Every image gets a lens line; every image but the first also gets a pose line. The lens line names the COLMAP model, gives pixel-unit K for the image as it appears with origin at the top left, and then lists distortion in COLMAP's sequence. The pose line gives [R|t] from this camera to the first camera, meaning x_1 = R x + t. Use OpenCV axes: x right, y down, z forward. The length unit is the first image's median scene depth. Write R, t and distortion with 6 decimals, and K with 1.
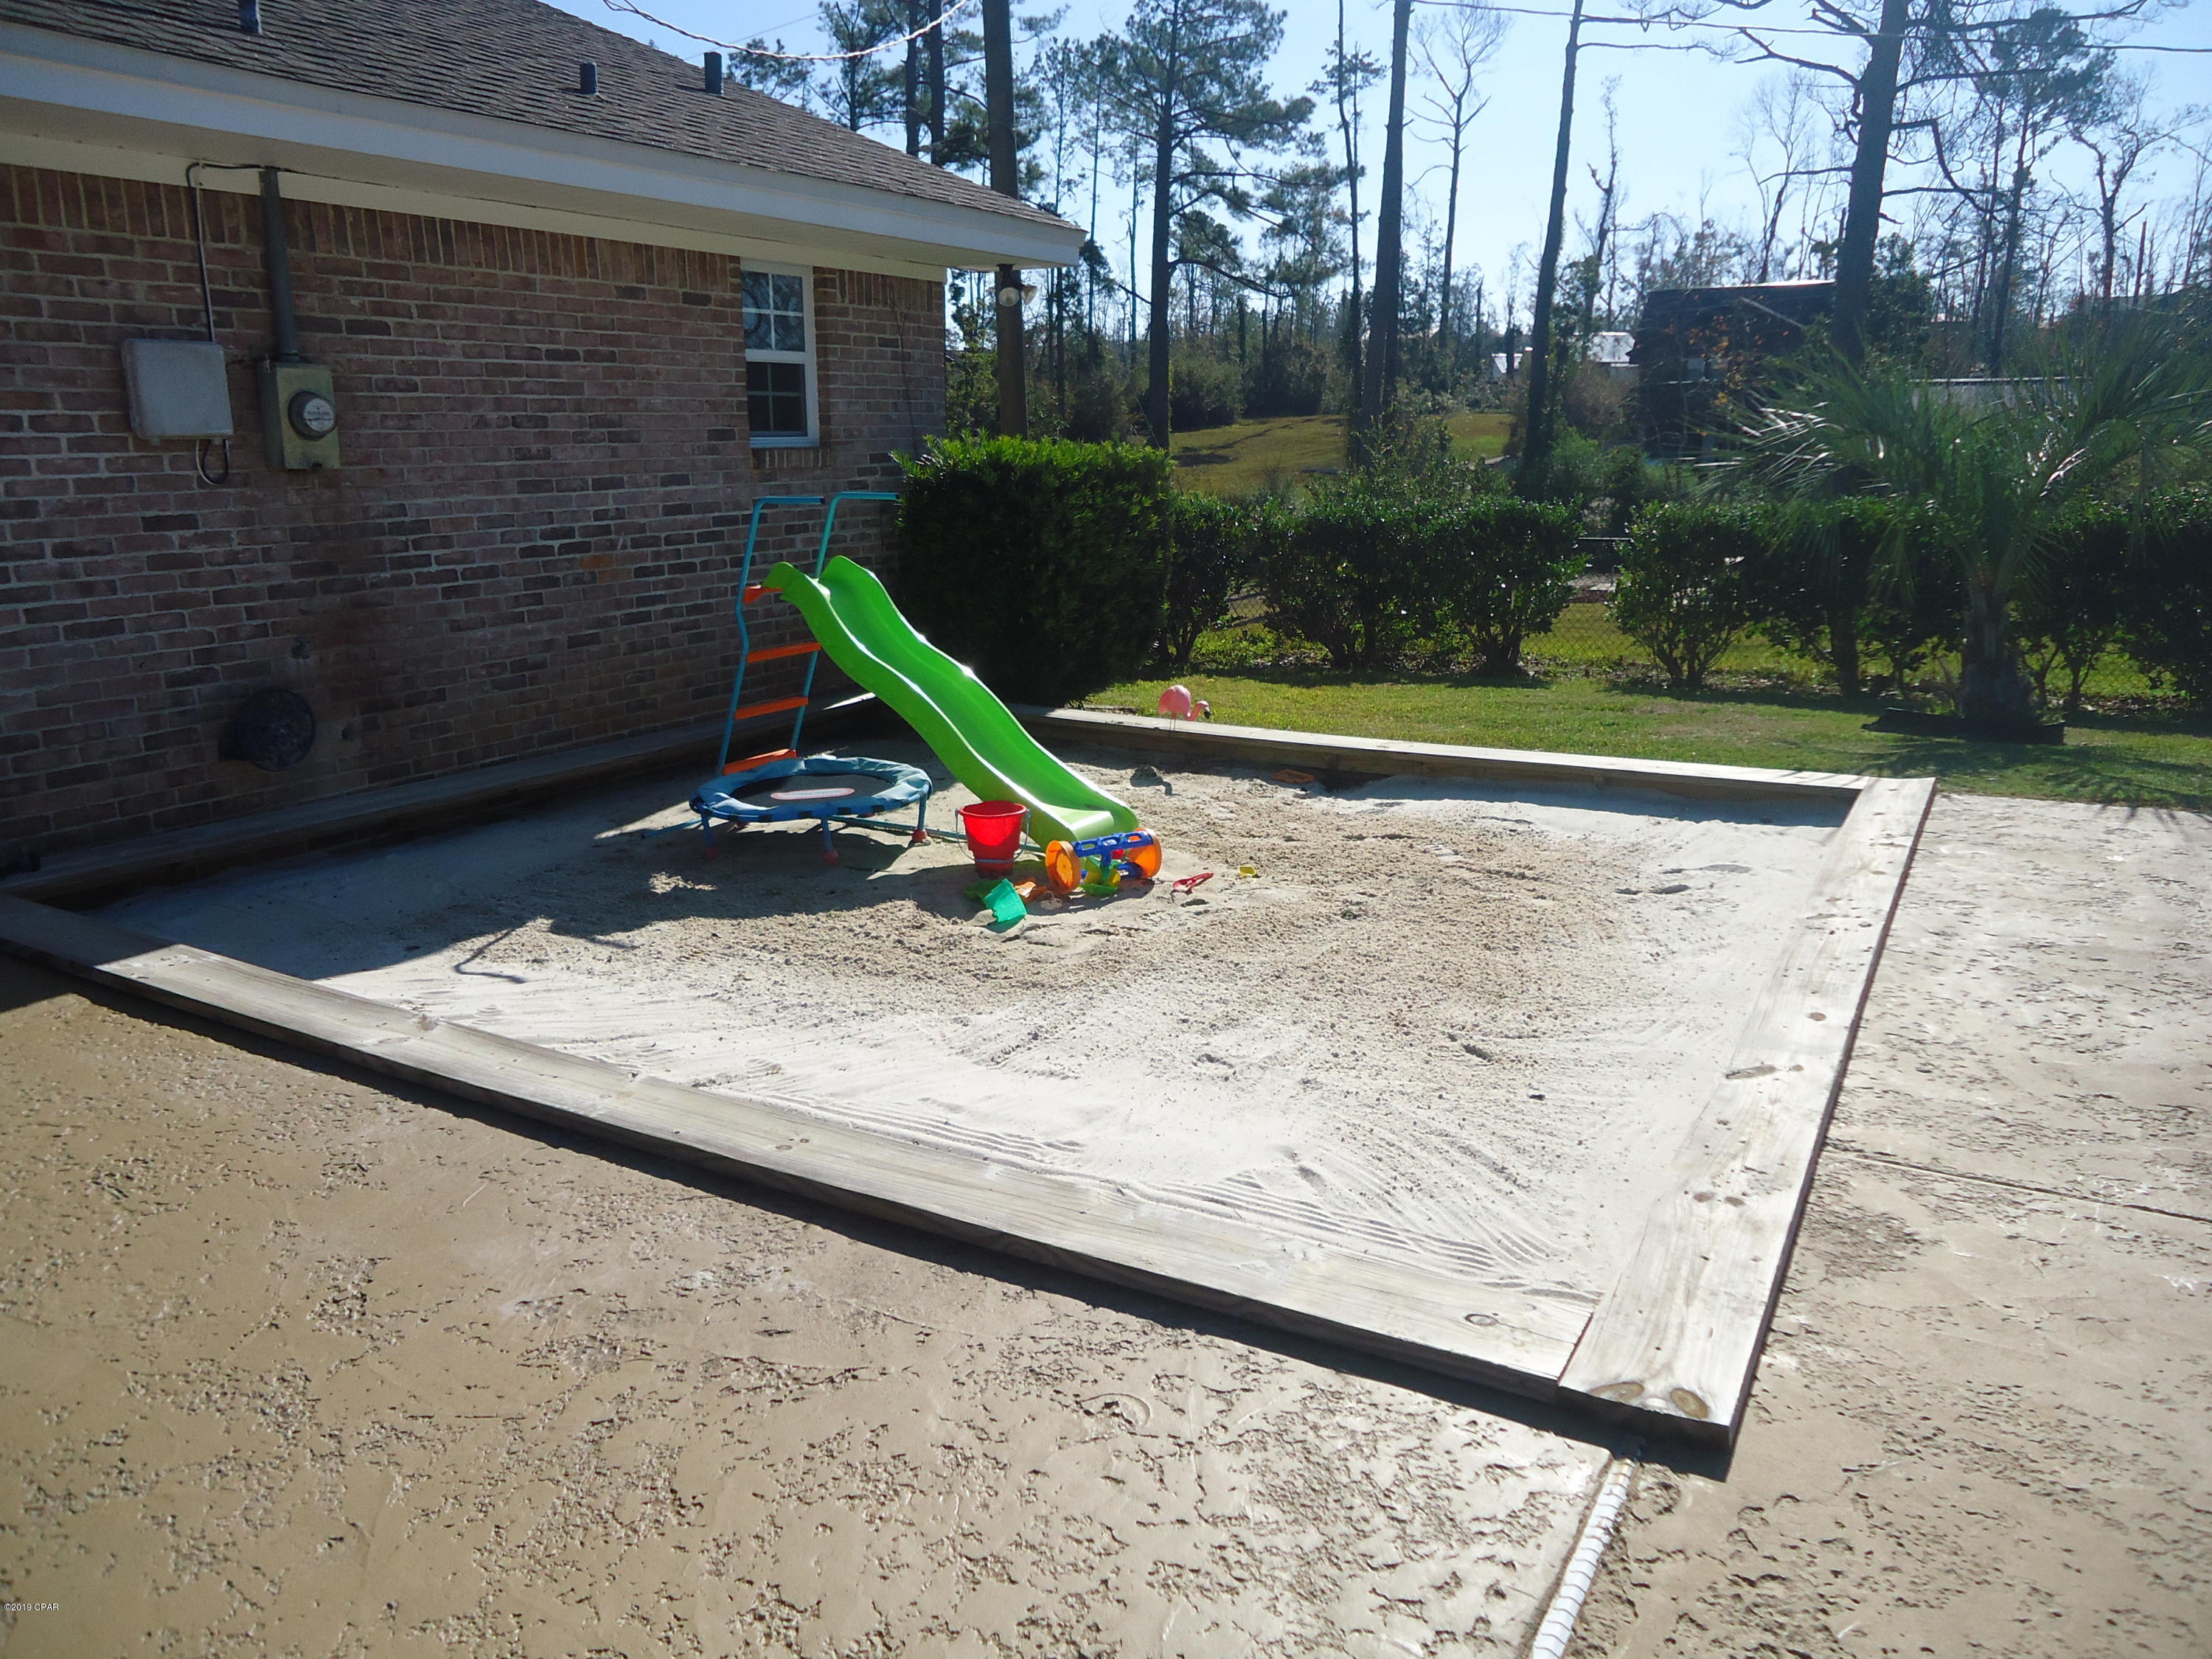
lens RADIAL K [[1591.5, 0, 1106.0], [0, 1591.5, 829.5], [0, 0, 1]] dist [-0.004929, 0.000201]
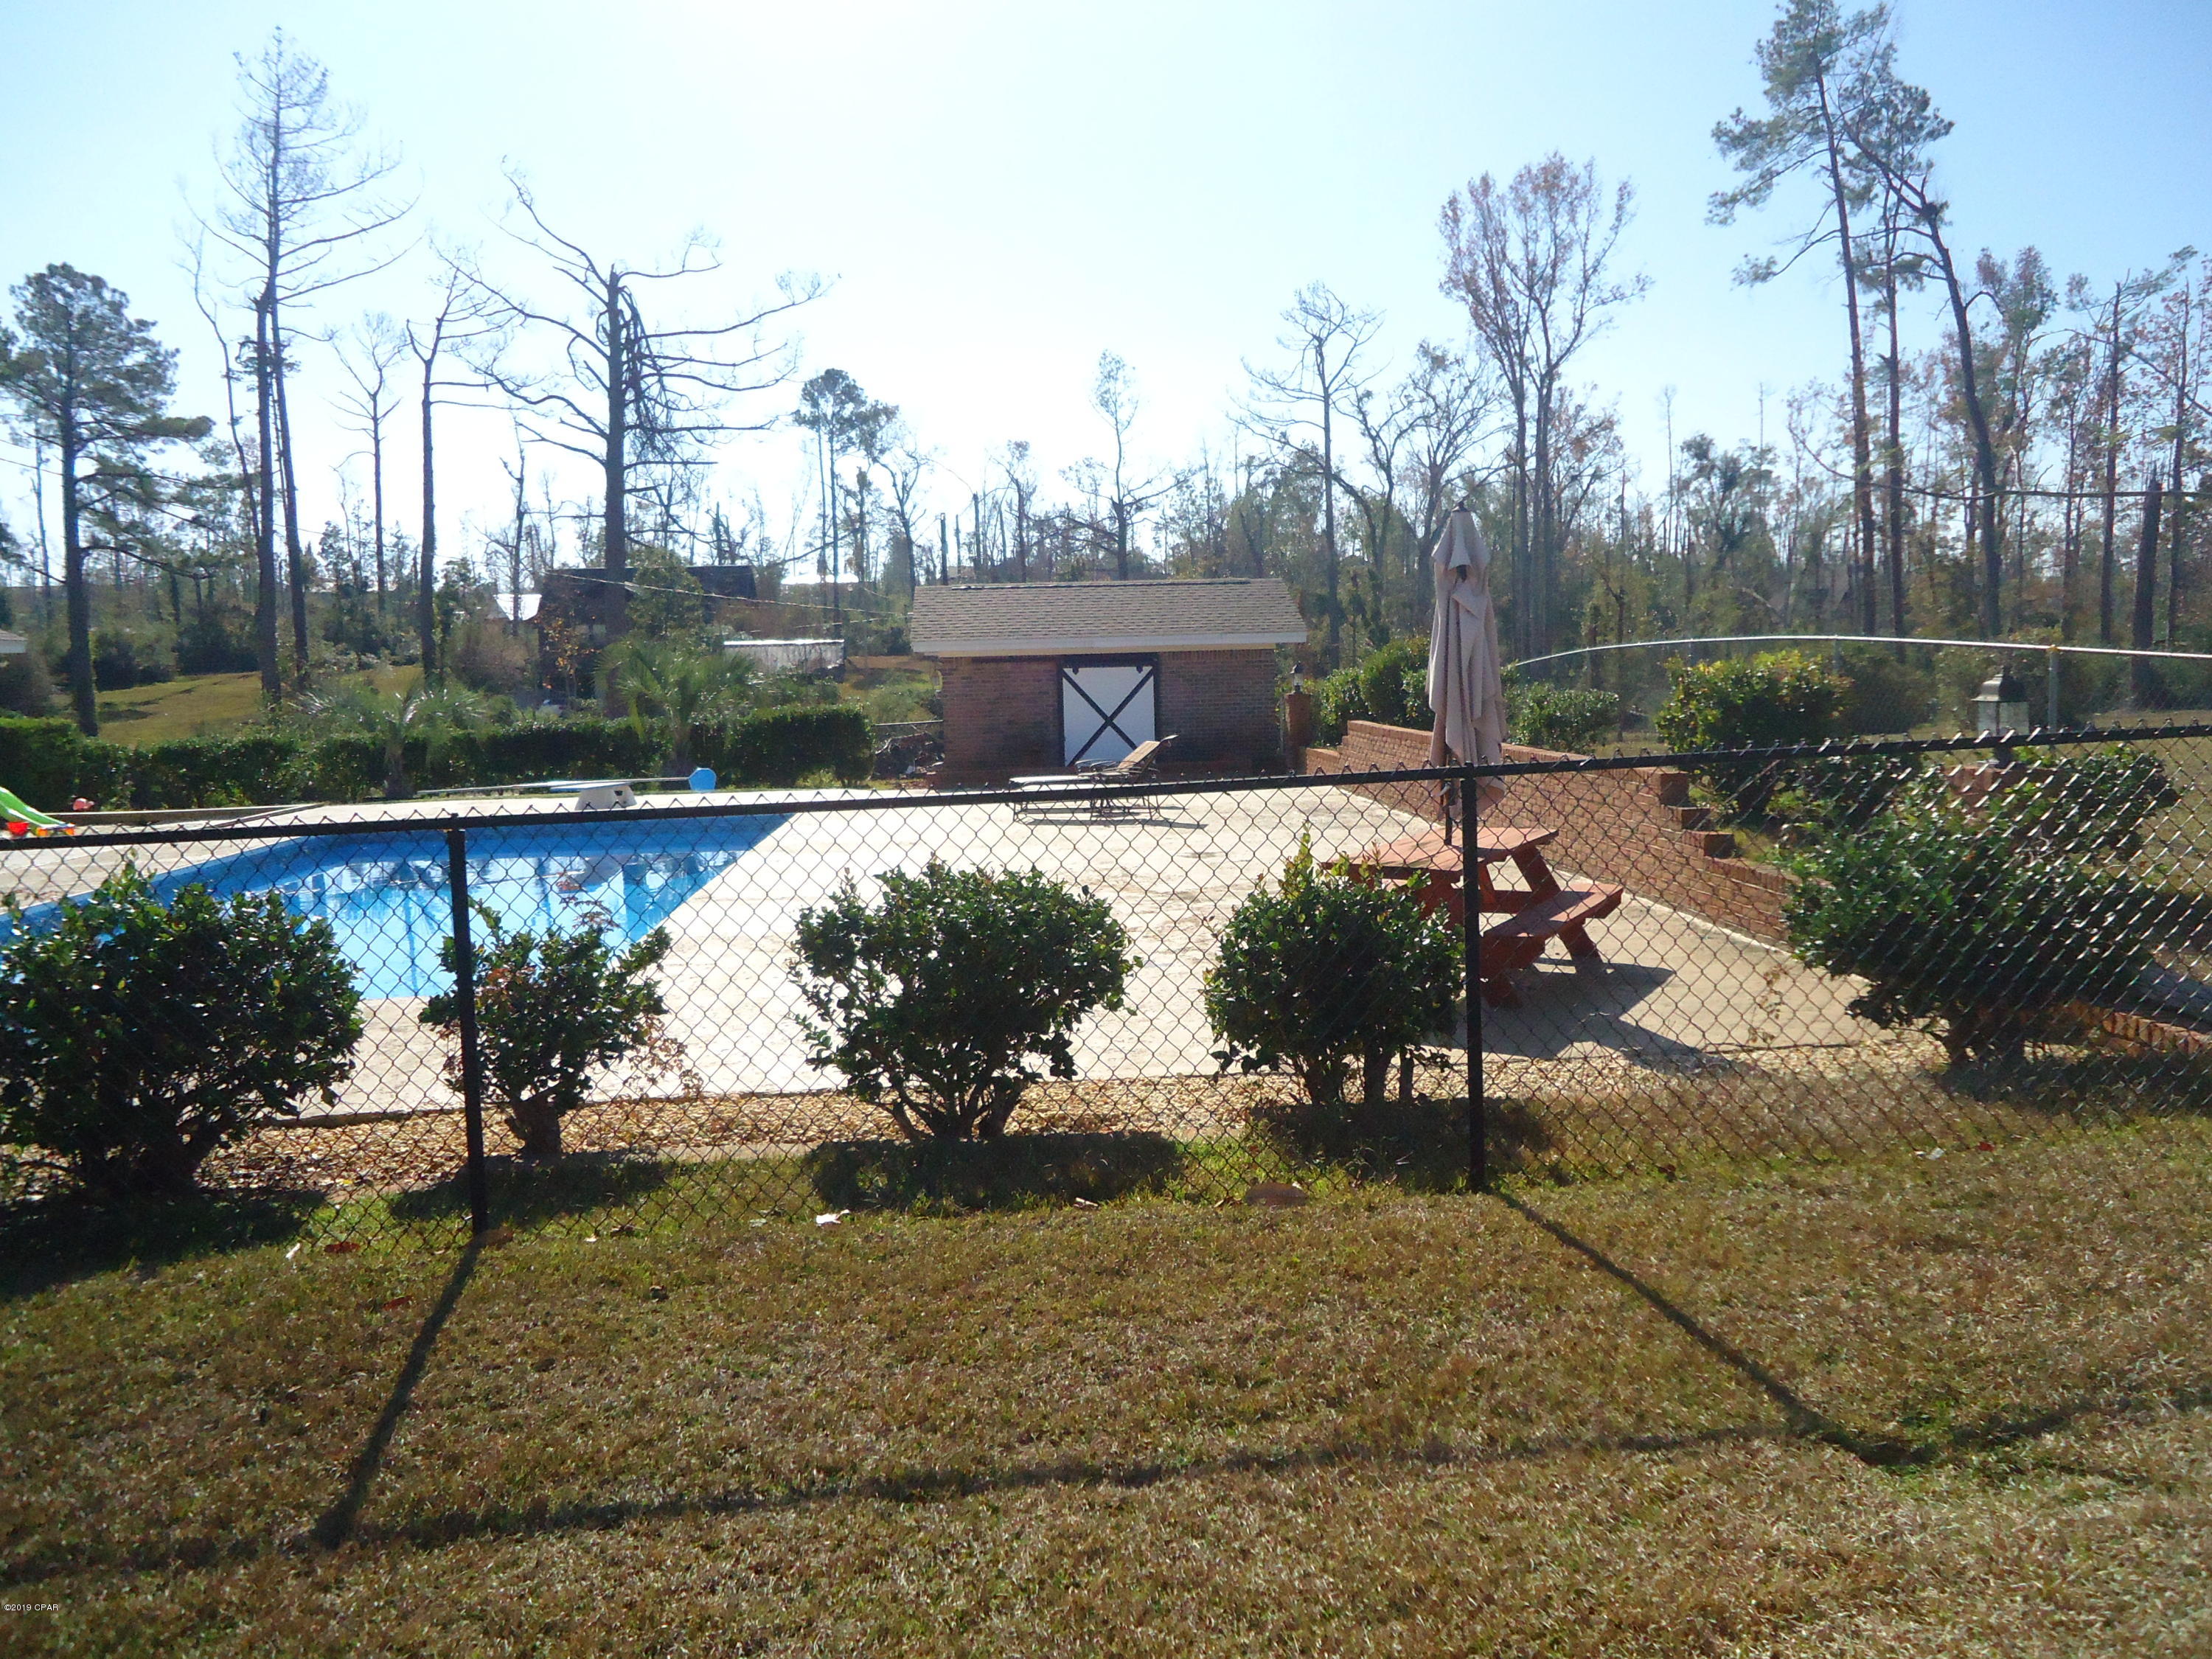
lens RADIAL K [[1591.5, 0, 1106.0], [0, 1591.5, 829.5], [0, 0, 1]] dist [-0.004929, 0.000201]
pose [[0.825704, -0.069040, 0.559863, -0.004083], [0.151037, 0.983304, -0.101497, 0.055759], [-0.543508, 0.168366, 0.822345, -0.242275]]
